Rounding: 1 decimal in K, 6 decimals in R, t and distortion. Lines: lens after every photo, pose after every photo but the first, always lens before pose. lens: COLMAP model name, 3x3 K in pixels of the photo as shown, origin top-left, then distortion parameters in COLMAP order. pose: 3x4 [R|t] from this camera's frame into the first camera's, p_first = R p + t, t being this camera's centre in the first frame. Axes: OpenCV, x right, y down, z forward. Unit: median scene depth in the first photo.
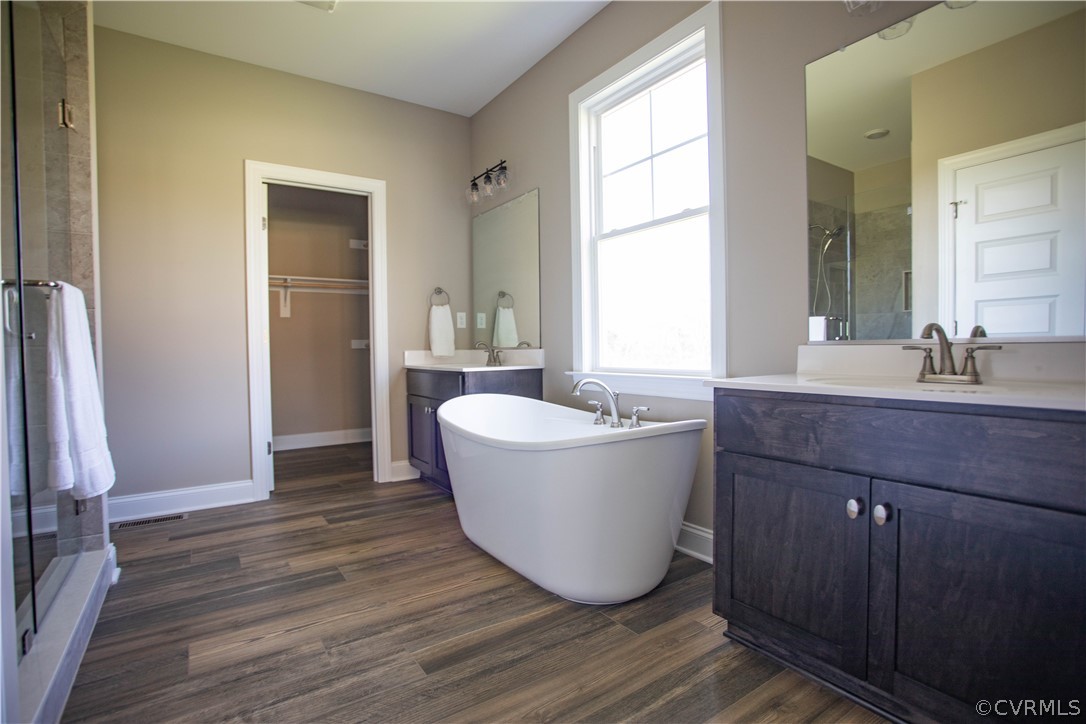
lens RADIAL K [[529.1, 0, 544.2], [0, 529.1, 366.0], [0, 0, 1]] dist [-0.016325, 0.003171]
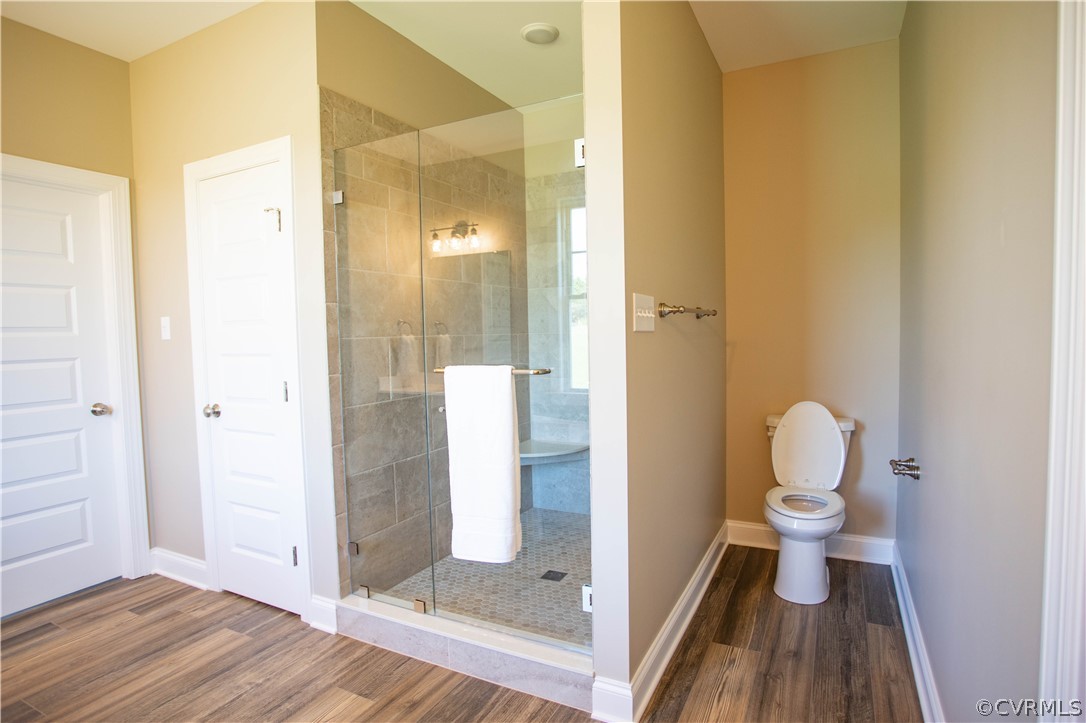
lens RADIAL K [[572.8, 0, 551.5], [0, 572.8, 364.3], [0, 0, 1]] dist [-0.037164, 0.008432]
pose [[-0.877540, 0.071219, -0.474185, -0.450614], [0.028383, 0.994889, 0.096899, -0.243702], [0.478663, 0.071574, -0.875077, 1.956412]]
